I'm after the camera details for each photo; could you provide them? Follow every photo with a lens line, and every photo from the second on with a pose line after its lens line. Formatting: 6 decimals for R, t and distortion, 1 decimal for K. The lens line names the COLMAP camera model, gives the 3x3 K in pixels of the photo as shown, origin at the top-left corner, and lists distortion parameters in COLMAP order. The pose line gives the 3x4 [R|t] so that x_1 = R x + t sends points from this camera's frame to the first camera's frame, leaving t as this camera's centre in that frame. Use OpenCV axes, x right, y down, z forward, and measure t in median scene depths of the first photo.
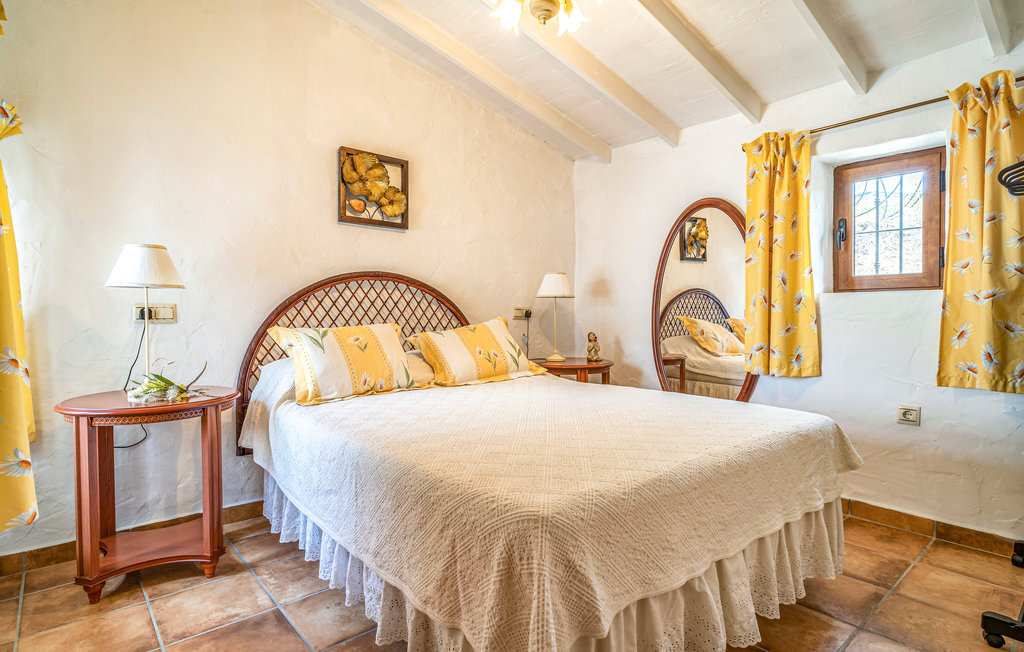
lens RADIAL K [[526.4, 0, 512.0], [0, 526.4, 326.0], [0, 0, 1]] dist [-0.004583, -0.000157]
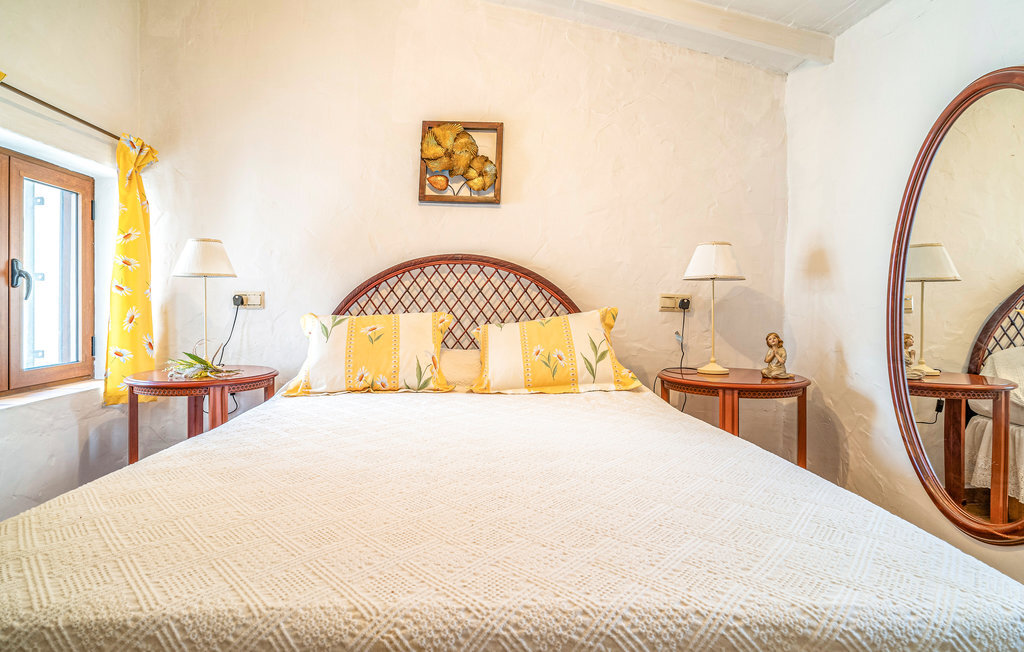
lens RADIAL K [[525.2, 0, 510.4], [0, 525.2, 308.5], [0, 0, 1]] dist [0.000199, 0.000080]
pose [[0.775587, 0.011772, -0.631131, 0.368129], [-0.021553, 0.999737, -0.007838, -0.006577], [0.630873, 0.019682, 0.775637, 0.366905]]
